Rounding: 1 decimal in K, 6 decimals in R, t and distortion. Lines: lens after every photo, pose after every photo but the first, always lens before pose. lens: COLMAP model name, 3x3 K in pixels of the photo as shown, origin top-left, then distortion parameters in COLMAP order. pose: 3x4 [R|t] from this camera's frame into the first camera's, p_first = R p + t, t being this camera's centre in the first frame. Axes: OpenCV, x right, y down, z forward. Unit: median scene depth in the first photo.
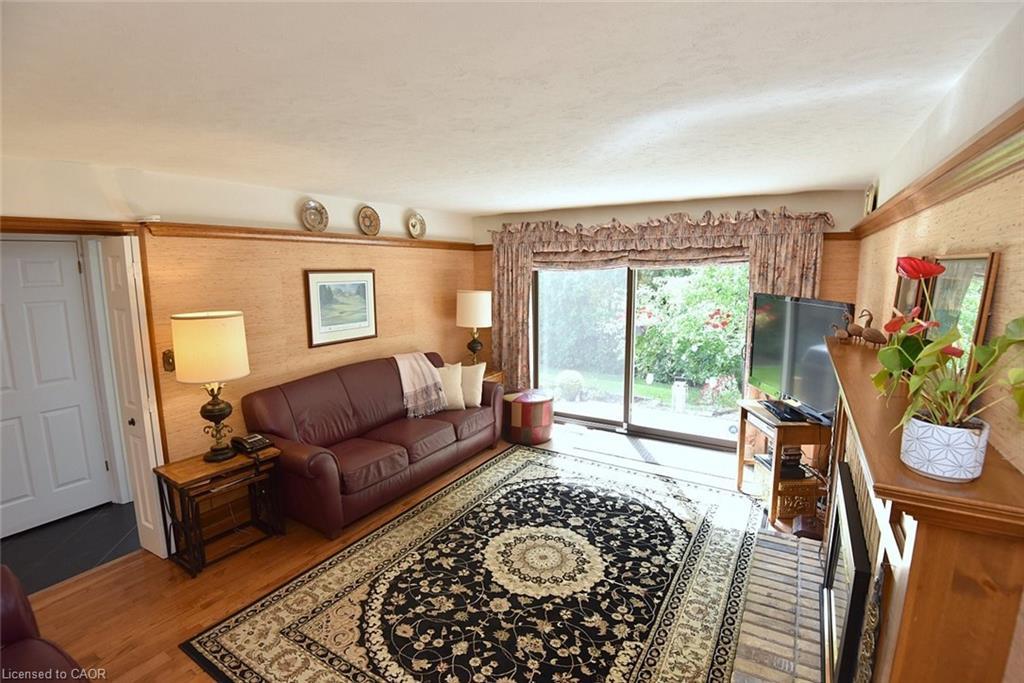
lens RADIAL K [[475.2, 0, 509.9], [0, 475.2, 340.2], [0, 0, 1]] dist [-0.022772, -0.008607]
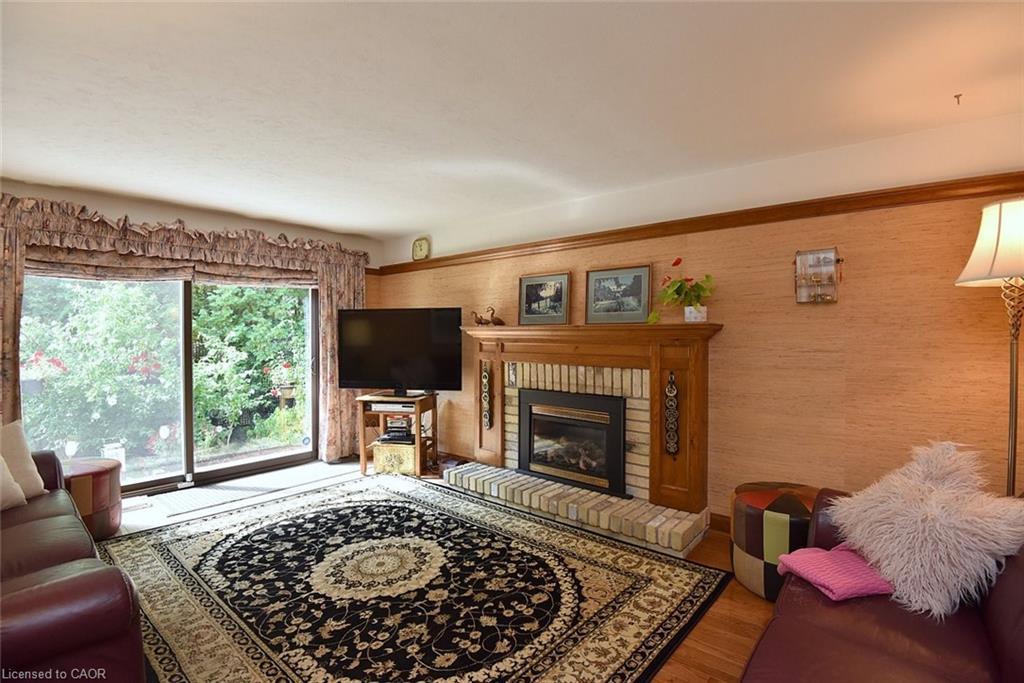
lens RADIAL K [[475.2, 0, 517.6], [0, 475.2, 338.0], [0, 0, 1]] dist [-0.022772, -0.008607]
pose [[0.156455, -0.002067, 0.987683, -0.695846], [0.151352, 0.988237, -0.021907, 0.075847], [-0.976020, 0.152915, 0.154927, 0.467836]]
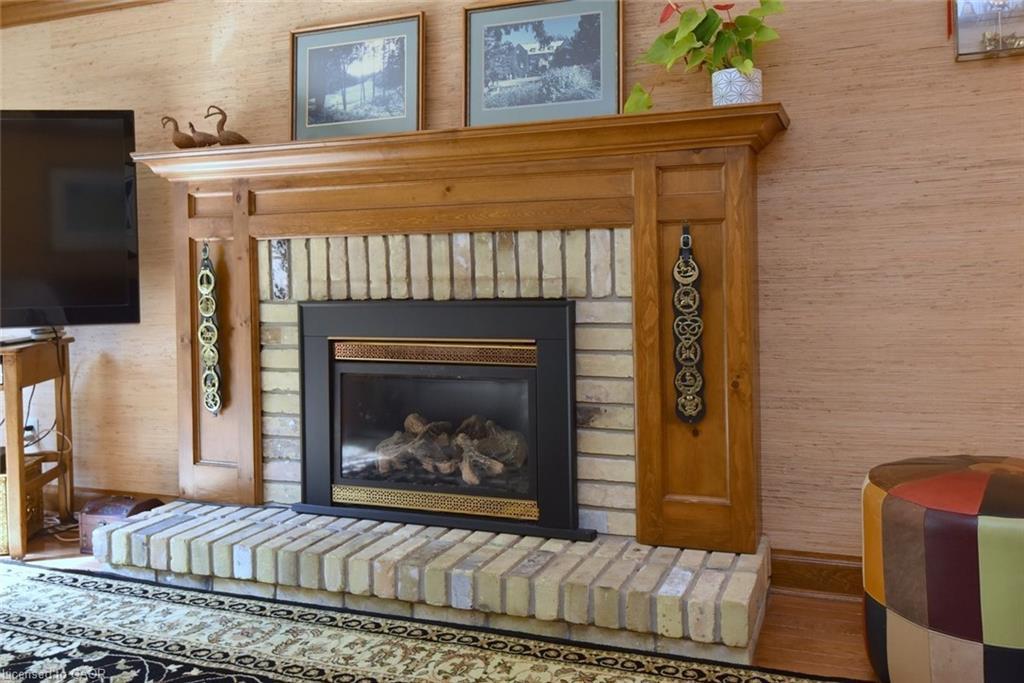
lens RADIAL K [[856.7, 0, 542.2], [0, 856.7, 284.0], [0, 0, 1]] dist [0.028811, -0.043794]
pose [[-0.173959, -0.001302, 0.984752, -0.412101], [0.171725, 0.984637, 0.031637, 0.171342], [-0.969664, 0.174611, -0.171063, 0.575344]]
